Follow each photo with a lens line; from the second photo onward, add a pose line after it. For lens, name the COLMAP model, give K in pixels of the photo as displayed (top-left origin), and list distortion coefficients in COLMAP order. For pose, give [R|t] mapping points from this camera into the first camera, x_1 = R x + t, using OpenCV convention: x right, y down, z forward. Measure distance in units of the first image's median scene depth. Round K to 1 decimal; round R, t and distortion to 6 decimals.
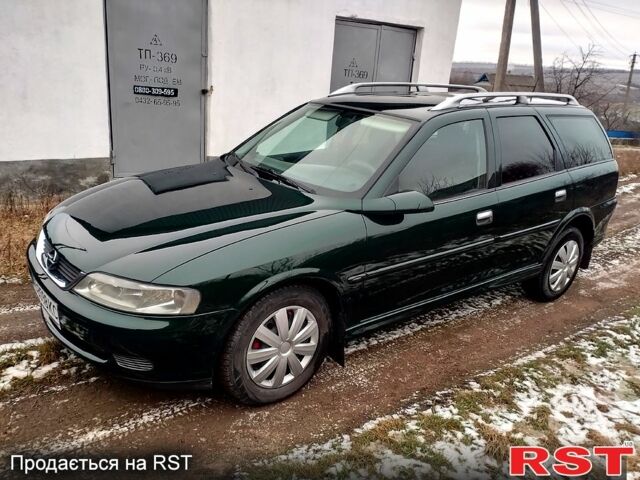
lens RADIAL K [[530.3, 0, 304.7], [0, 530.3, 241.0], [0, 0, 1]] dist [0.094666, -0.119131]
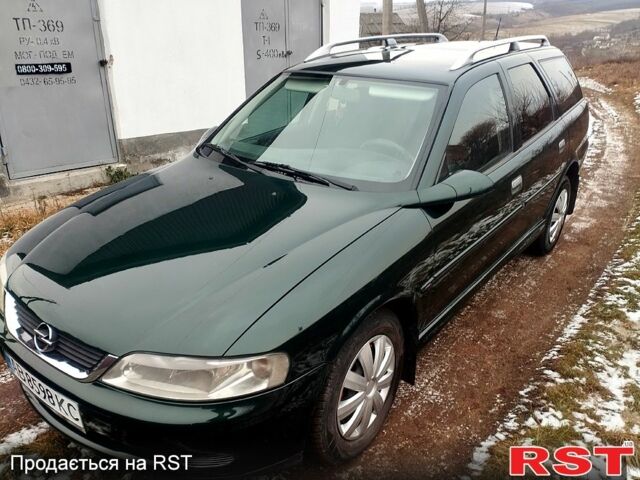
lens RADIAL K [[530.3, 0, 304.7], [0, 530.3, 241.0], [0, 0, 1]] dist [0.094666, -0.119131]
pose [[0.966768, -0.161069, 0.198534, -0.219181], [0.143494, 0.984582, 0.100035, -0.098802], [-0.211585, -0.068222, 0.974976, 0.199658]]
